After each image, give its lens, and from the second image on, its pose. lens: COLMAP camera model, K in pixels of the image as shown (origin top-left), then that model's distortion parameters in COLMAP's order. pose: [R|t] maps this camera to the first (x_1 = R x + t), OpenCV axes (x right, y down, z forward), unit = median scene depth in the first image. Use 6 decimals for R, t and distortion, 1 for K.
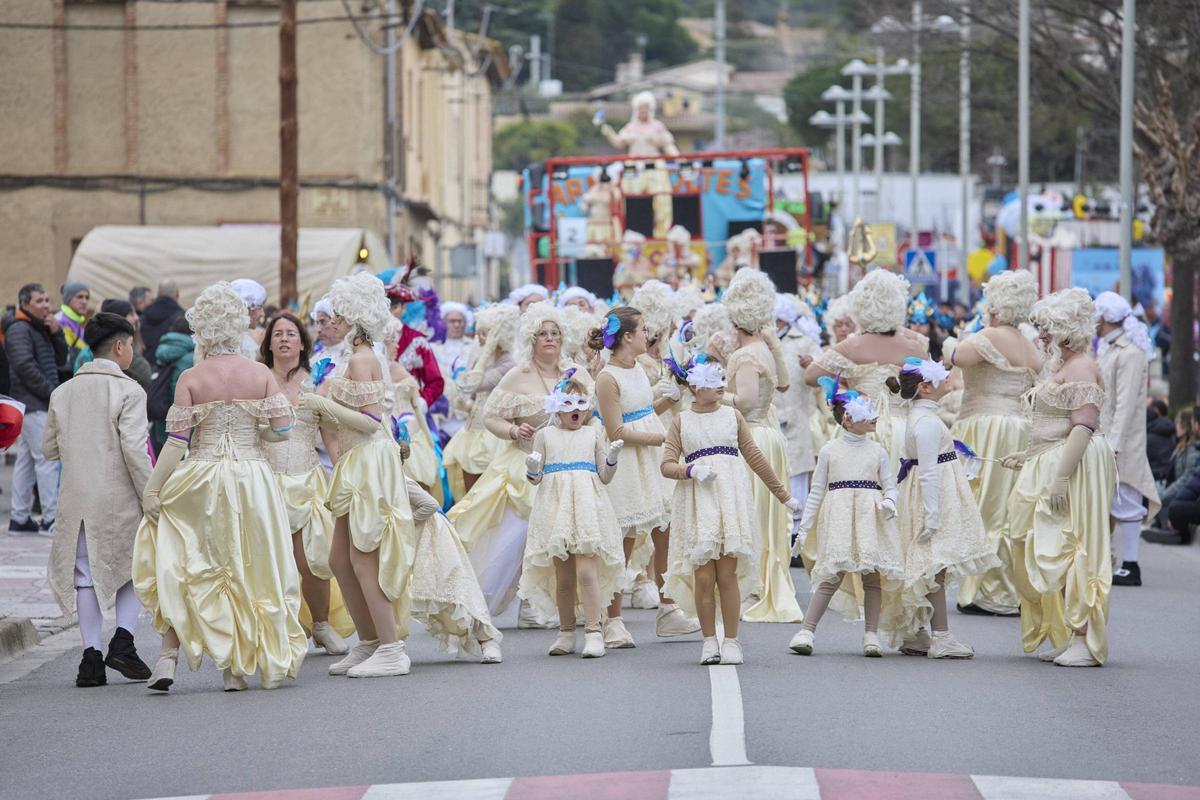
lens RADIAL K [[5134.5, 0, 600.0], [0, 5134.5, 400.0], [0, 0, 1]] dist [-0.068819, 5.699736]
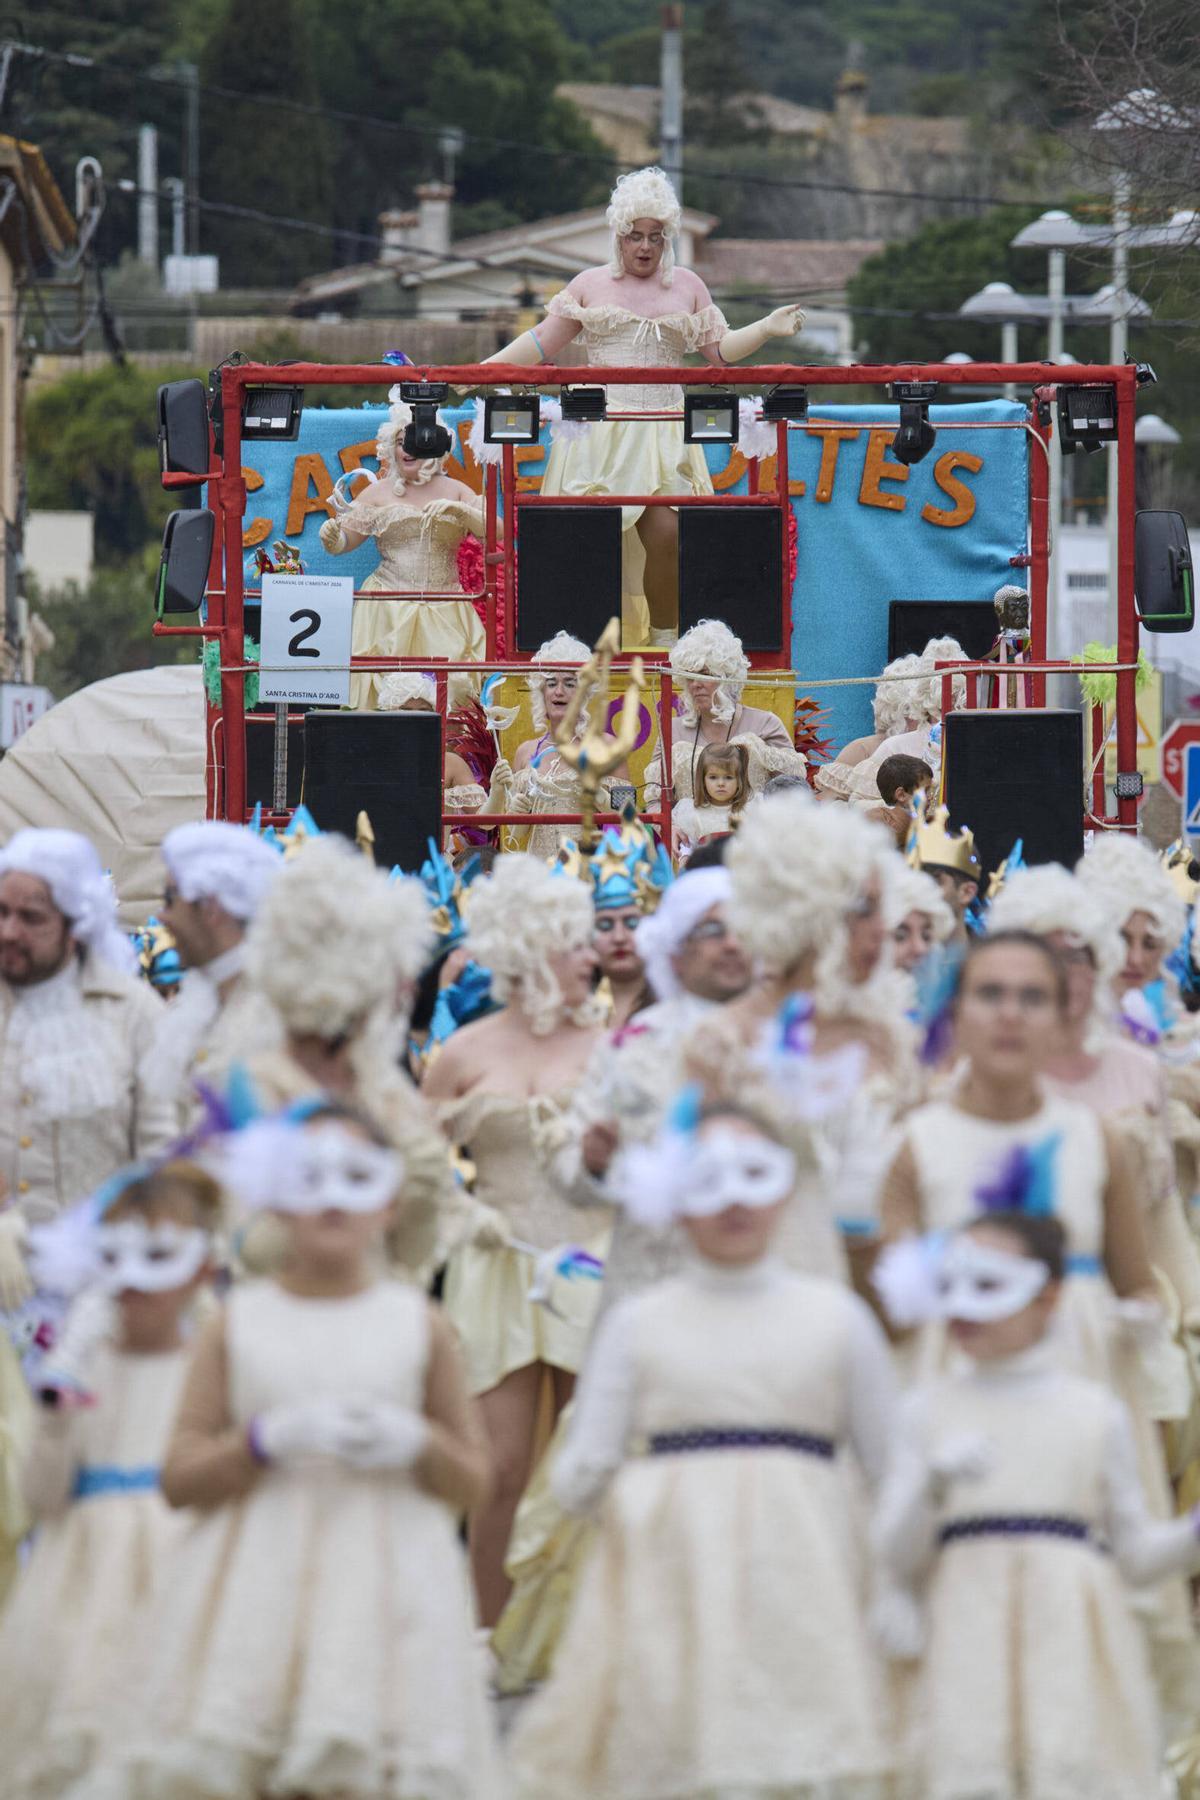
lens RADIAL K [[7701.8, 0, 600.0], [0, 7701.8, 900.0], [0, 0, 1]] dist [-0.068819, 5.699736]
pose [[0.998567, 0.012123, 0.052124, -0.008618], [-0.011401, 0.999835, -0.014131, -0.010621], [-0.052286, 0.013517, 0.998541, 0.473164]]
